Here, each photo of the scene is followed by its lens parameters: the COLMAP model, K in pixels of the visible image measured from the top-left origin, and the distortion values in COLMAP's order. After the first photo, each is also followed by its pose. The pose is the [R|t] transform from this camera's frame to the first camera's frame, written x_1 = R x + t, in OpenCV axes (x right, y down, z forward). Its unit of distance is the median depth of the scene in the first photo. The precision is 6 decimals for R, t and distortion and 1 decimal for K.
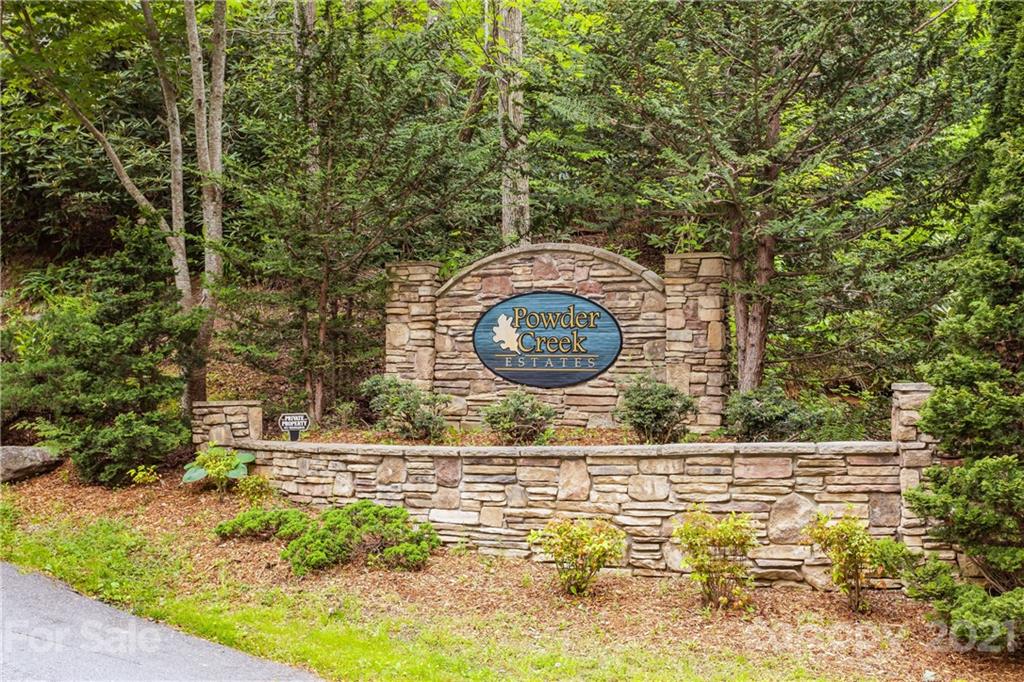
lens RADIAL K [[1183.1, 0, 512.1], [0, 1183.1, 340.6], [0, 0, 1]] dist [0.004839, 0.000000]
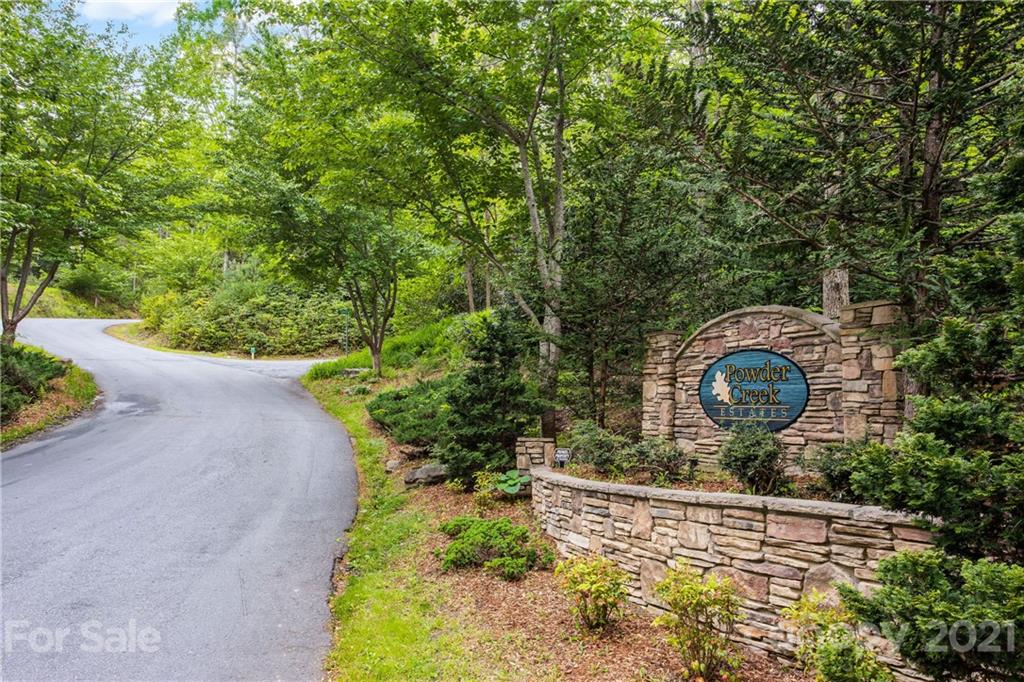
lens RADIAL K [[715.7, 0, 511.9], [0, 715.7, 344.3], [0, 0, 1]] dist [0.012785, 0.008564]
pose [[0.730284, -0.056553, -0.680799, 0.342986], [-0.002062, 0.996381, -0.084979, 0.012599], [0.683141, 0.063463, 0.727524, 0.360453]]
